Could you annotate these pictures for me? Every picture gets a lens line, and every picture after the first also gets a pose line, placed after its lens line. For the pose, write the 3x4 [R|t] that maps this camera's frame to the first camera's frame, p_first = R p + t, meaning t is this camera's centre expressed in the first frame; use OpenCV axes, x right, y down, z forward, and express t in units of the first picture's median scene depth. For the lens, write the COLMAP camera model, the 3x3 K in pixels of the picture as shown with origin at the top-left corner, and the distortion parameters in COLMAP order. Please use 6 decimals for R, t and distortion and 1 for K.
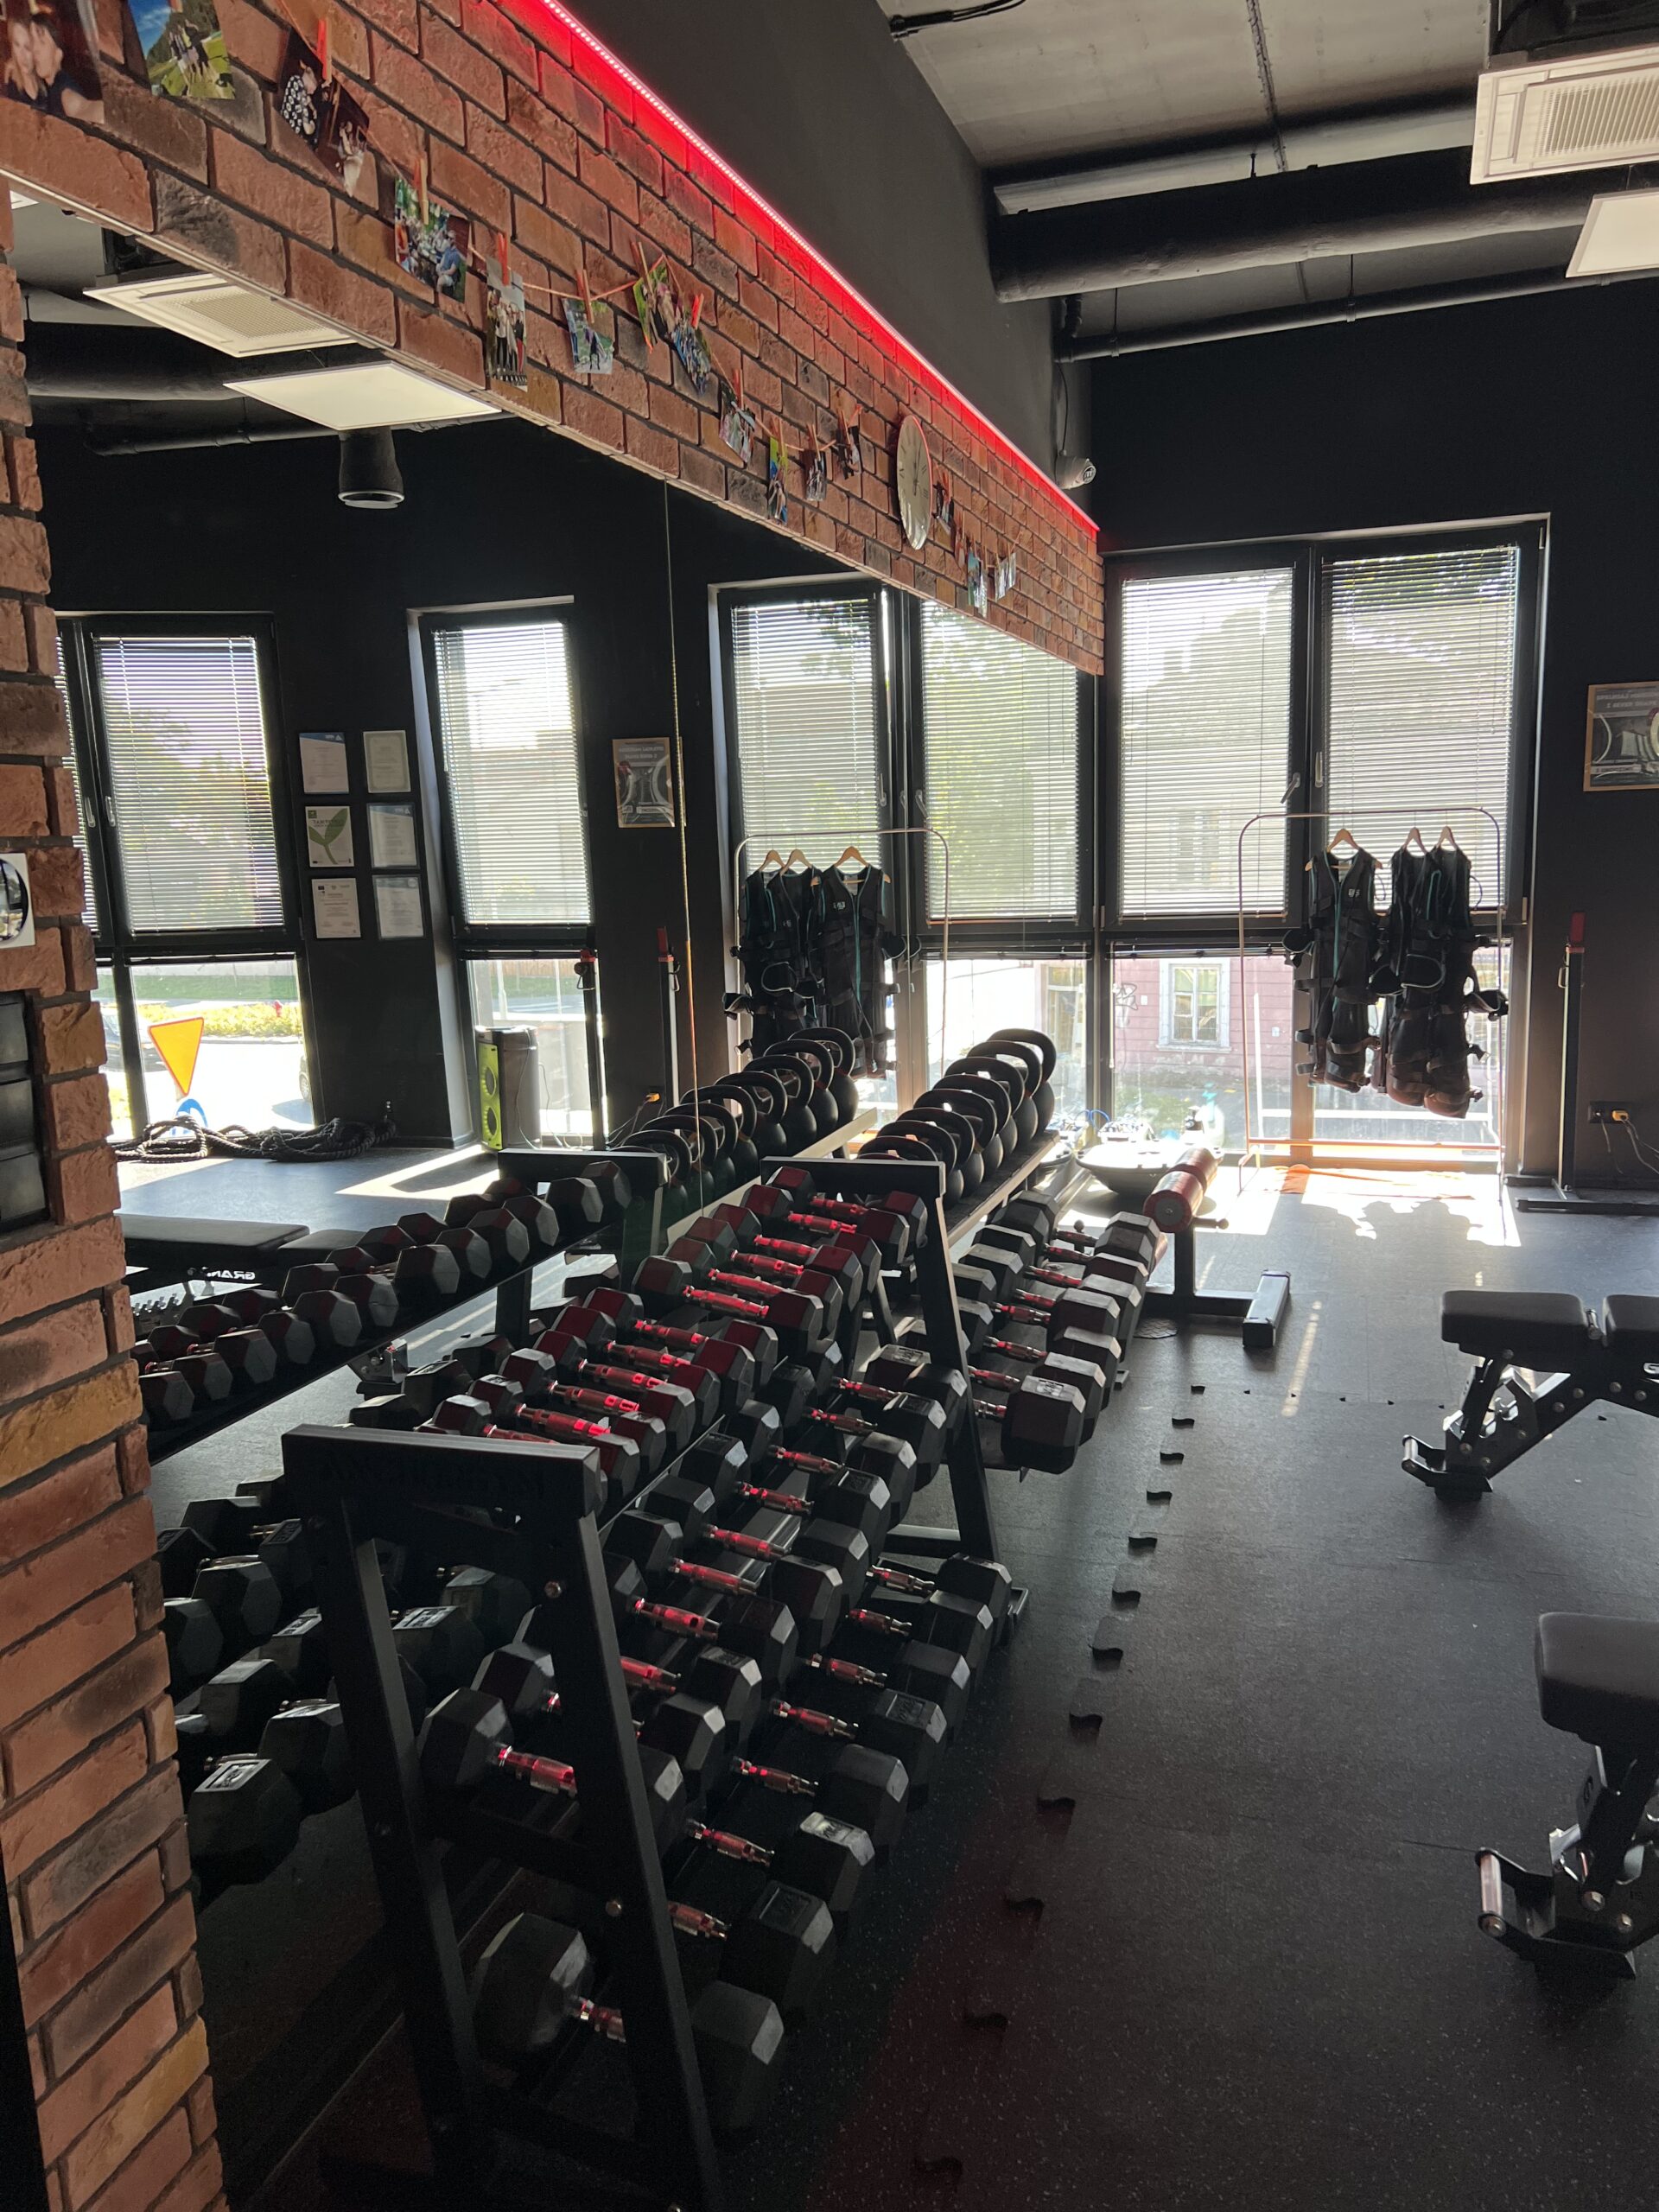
lens RADIAL K [[1681.0, 0, 778.1], [0, 1681.0, 1093.4], [0, 0, 1]] dist [0.058041, -0.063010]
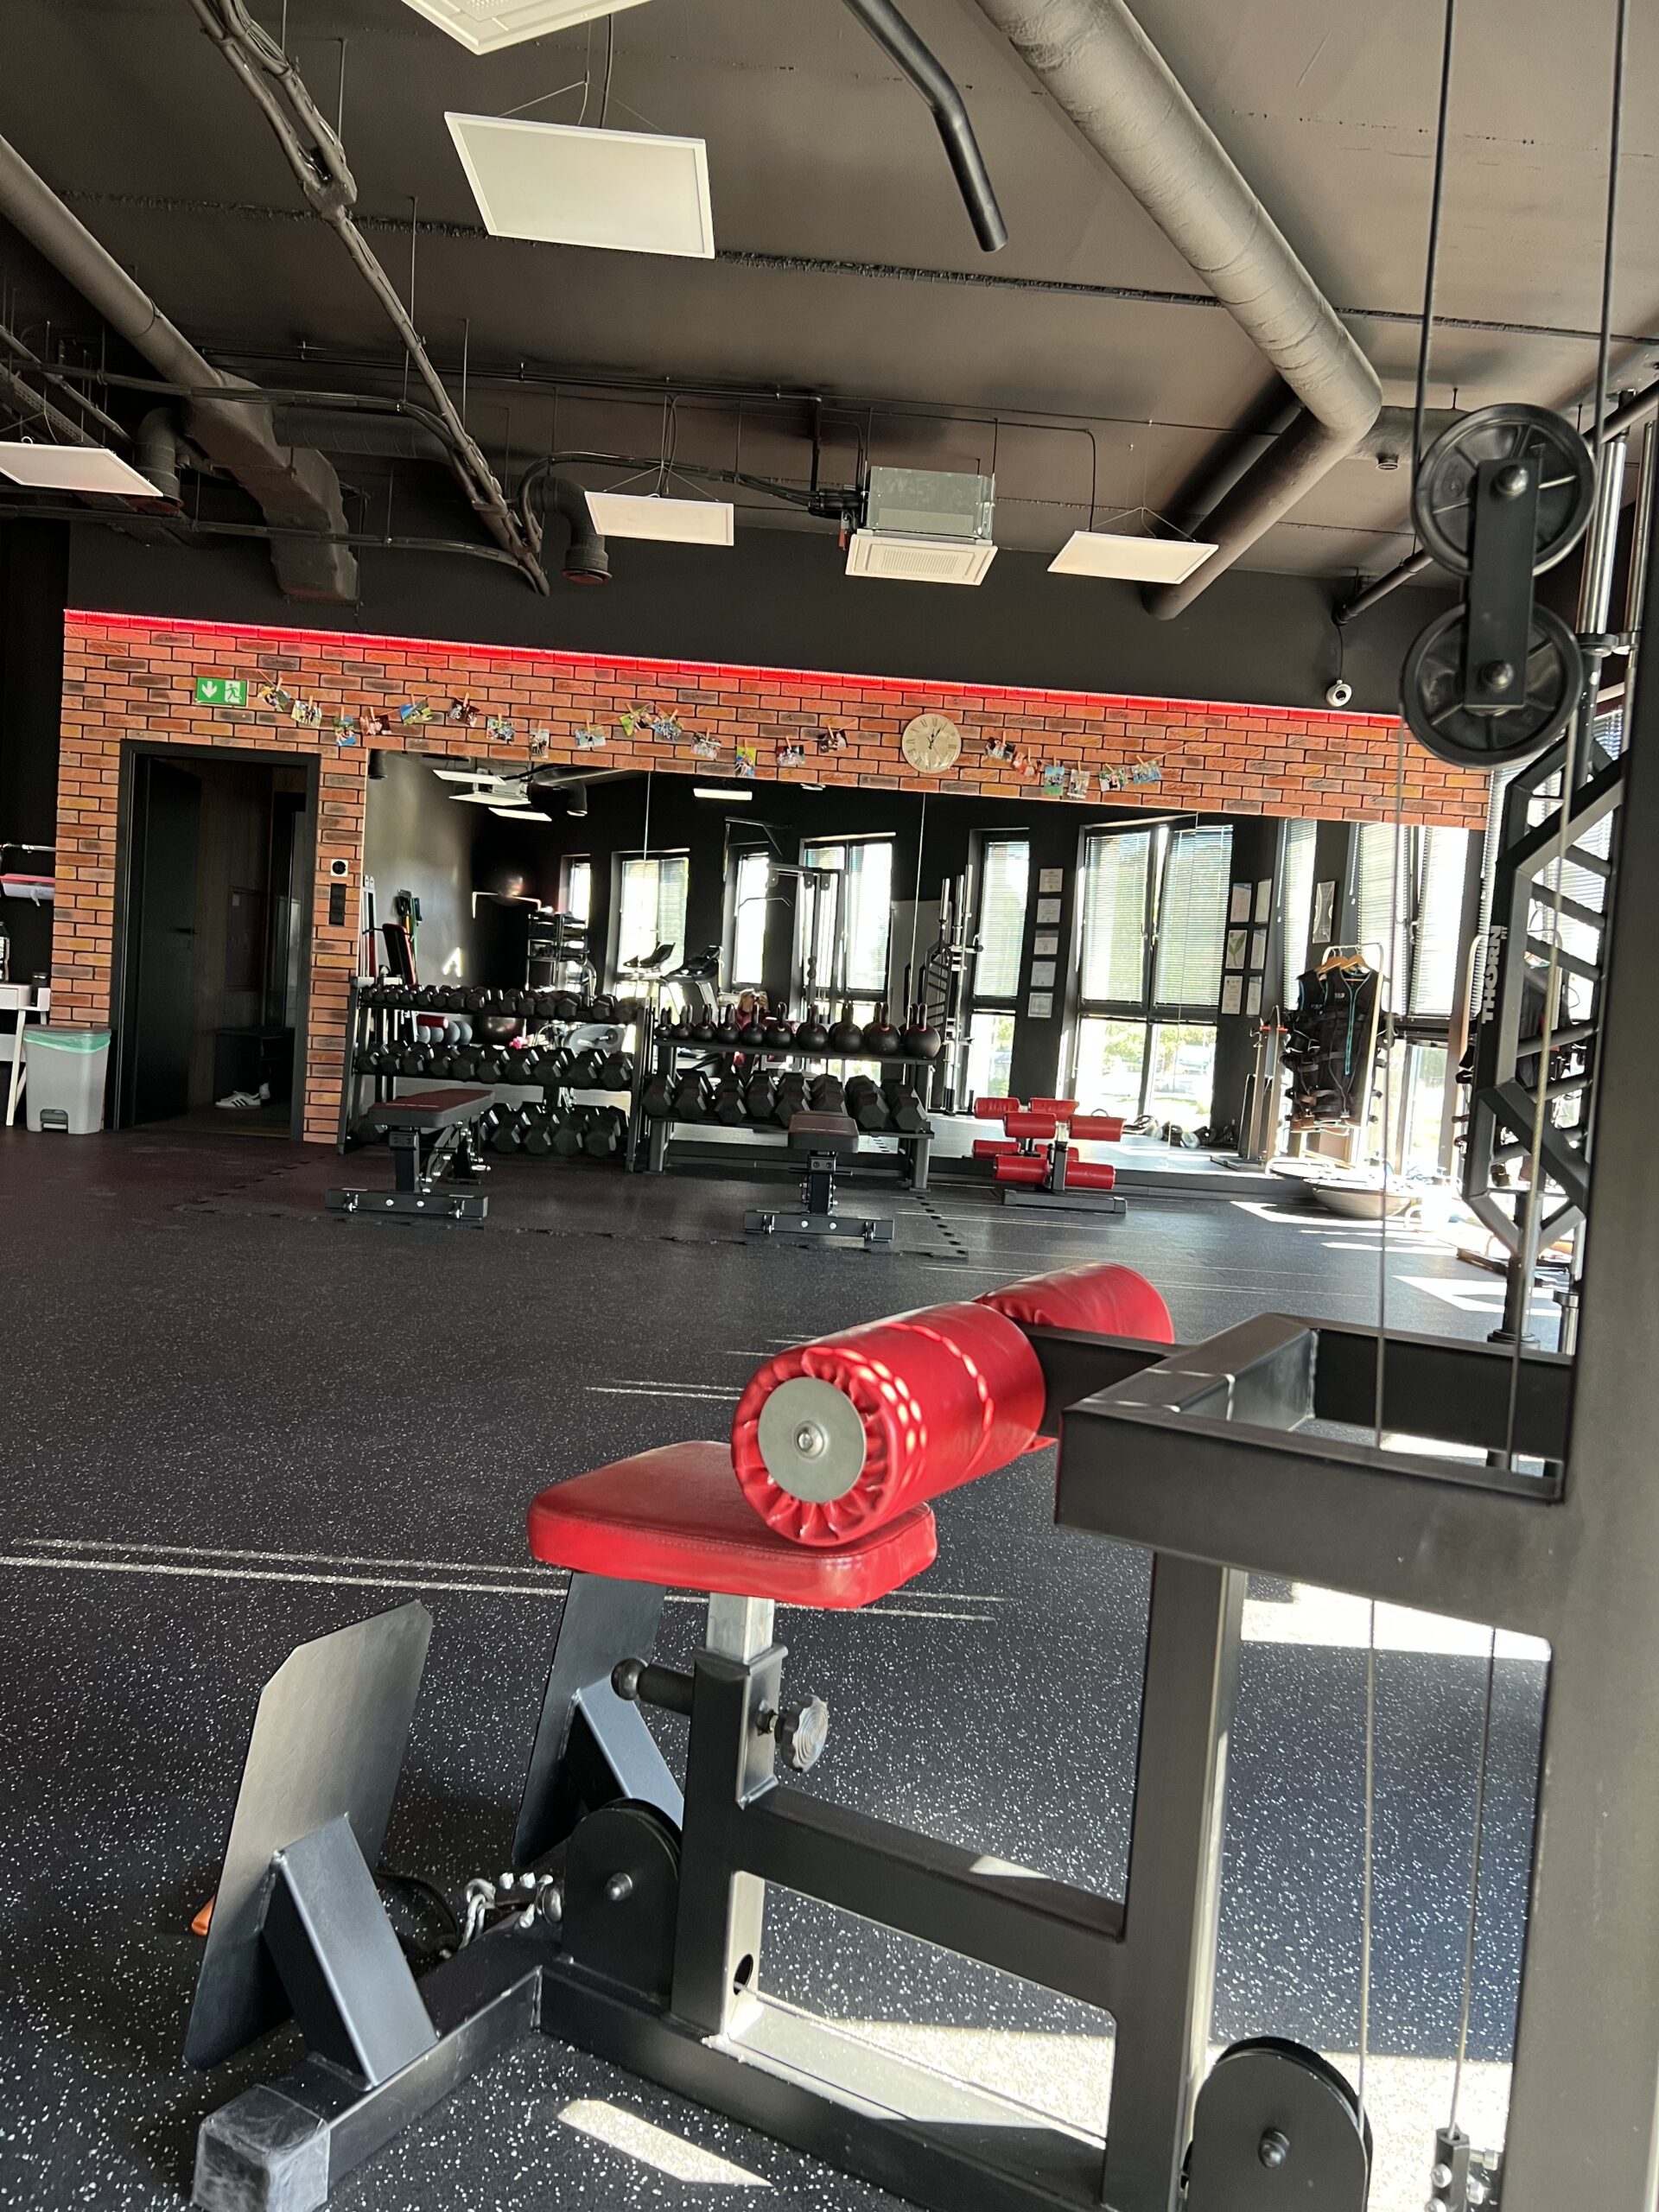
lens RADIAL K [[1681.0, 0, 835.8], [0, 1681.0, 1097.0], [0, 0, 1]] dist [0.058041, -0.063010]
pose [[0.369939, 0.110365, -0.922477, 1.150462], [-0.221728, 0.974715, 0.027695, 0.022438], [0.902209, 0.194294, 0.385057, 0.091503]]
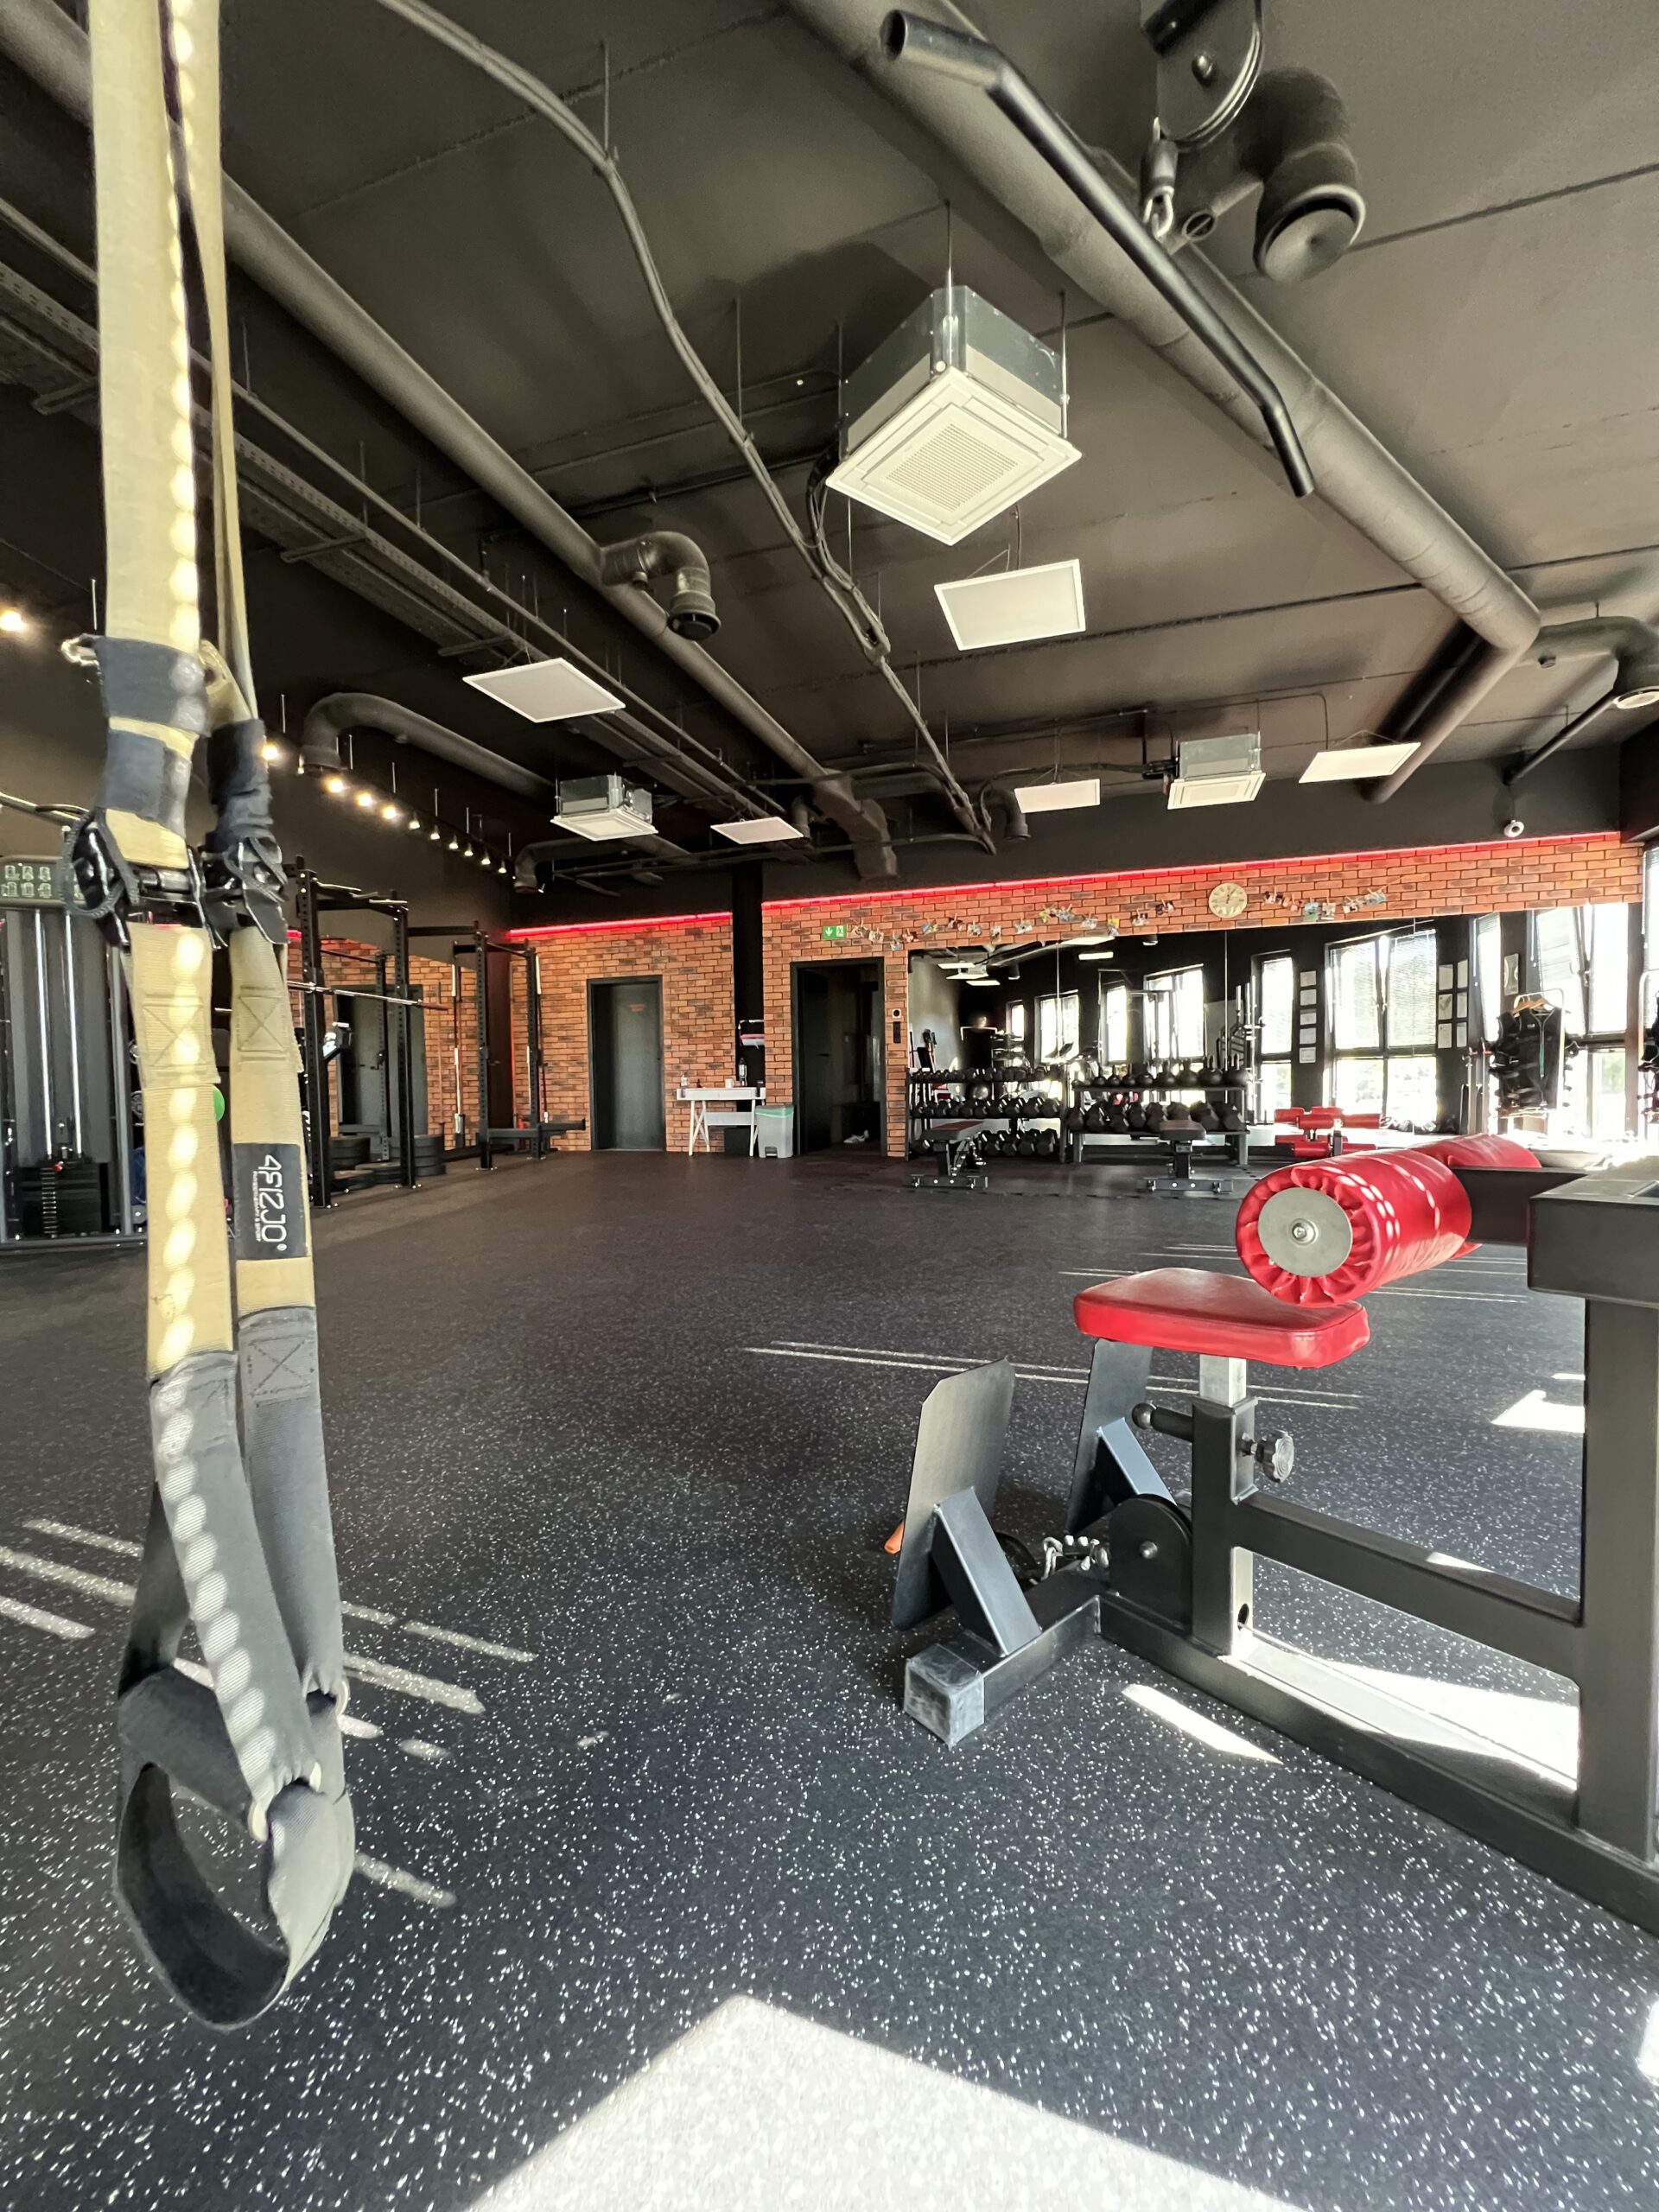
lens RADIAL K [[896.9, 0, 820.3], [0, 896.9, 1111.1], [0, 0, 1]] dist [-0.006125, 0.001099]
pose [[0.015105, 0.067326, -0.997617, 1.124033], [-0.136525, 0.988525, 0.064645, 0.042346], [0.990521, 0.135223, 0.024123, 0.089486]]
